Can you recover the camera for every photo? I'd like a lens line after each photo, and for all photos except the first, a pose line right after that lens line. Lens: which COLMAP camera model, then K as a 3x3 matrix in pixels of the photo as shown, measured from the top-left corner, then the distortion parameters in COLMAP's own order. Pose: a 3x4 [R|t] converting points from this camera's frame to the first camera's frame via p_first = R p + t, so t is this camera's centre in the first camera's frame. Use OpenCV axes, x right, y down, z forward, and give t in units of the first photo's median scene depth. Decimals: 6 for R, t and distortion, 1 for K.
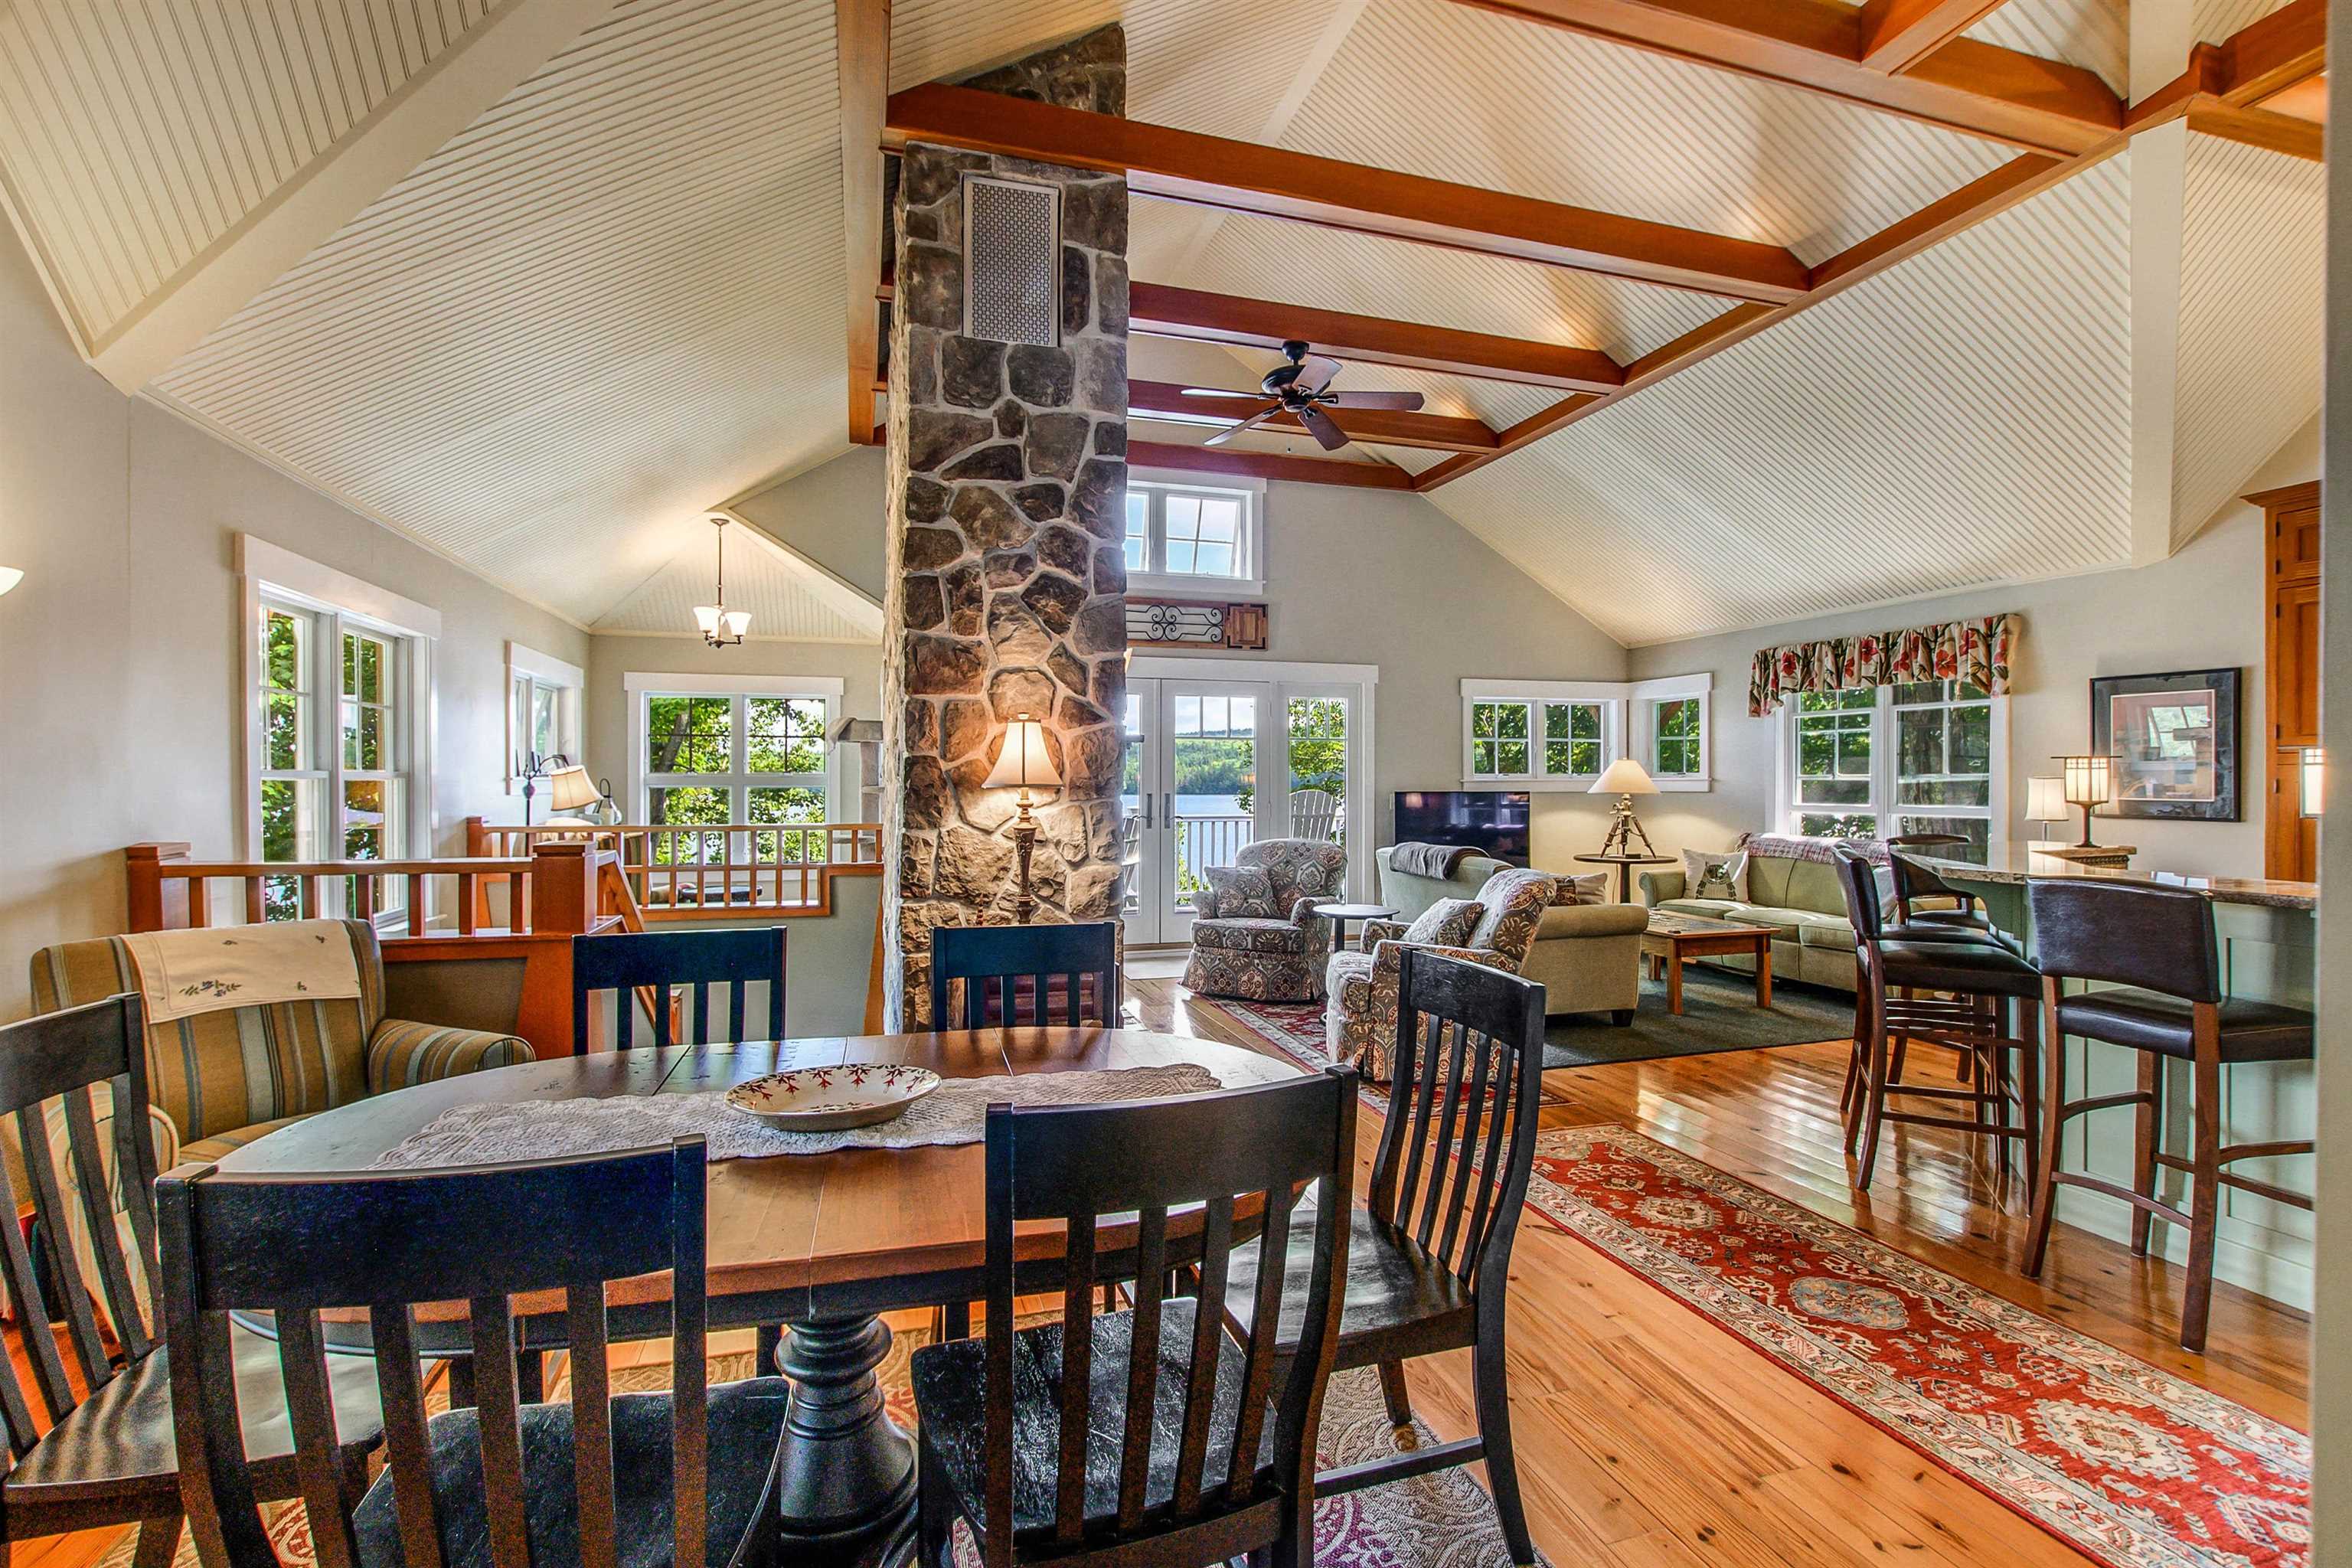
lens RADIAL K [[1061.3, 0, 1162.0], [0, 1061.3, 780.5], [0, 0, 1]] dist [-0.015681, 0.001878]
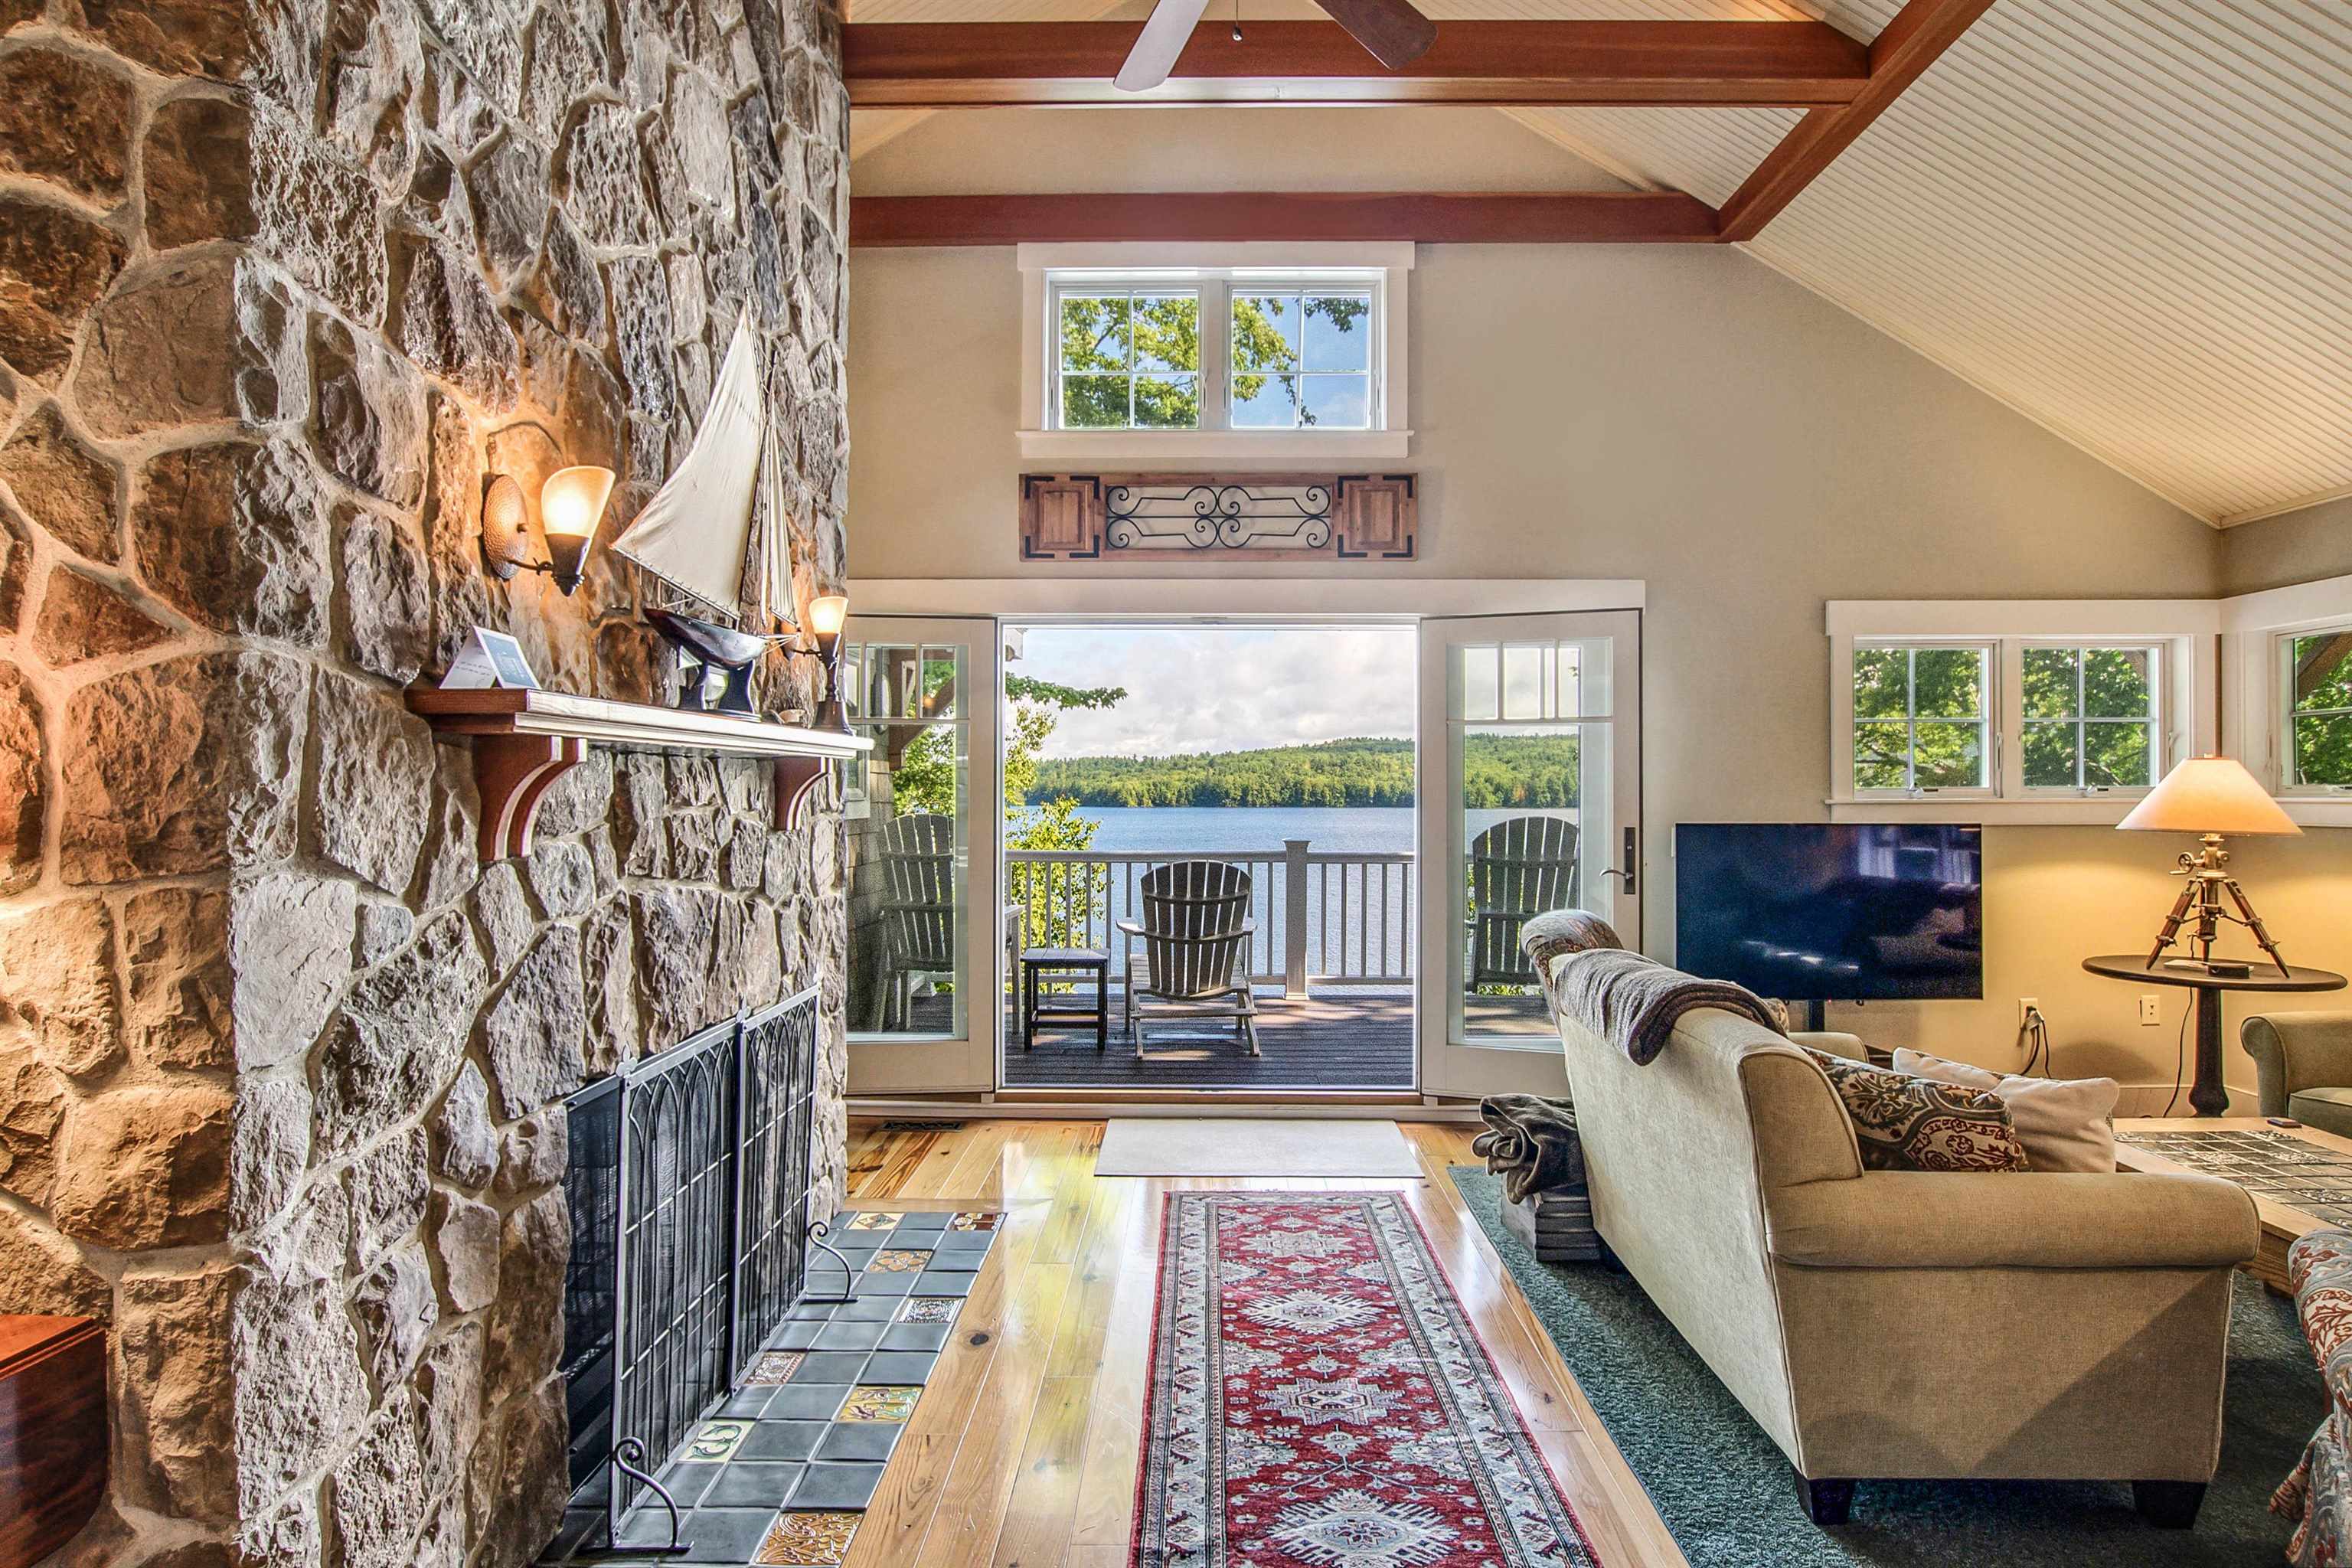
lens RADIAL K [[1182.8, 0, 1205.3], [0, 1182.8, 781.5], [0, 0, 1]] dist [-0.015283, -0.002621]
pose [[0.952438, 0.001614, -0.304728, 0.236596], [-0.002617, 0.999992, -0.002886, -0.008552], [0.304721, 0.003546, 0.952435, 0.513483]]
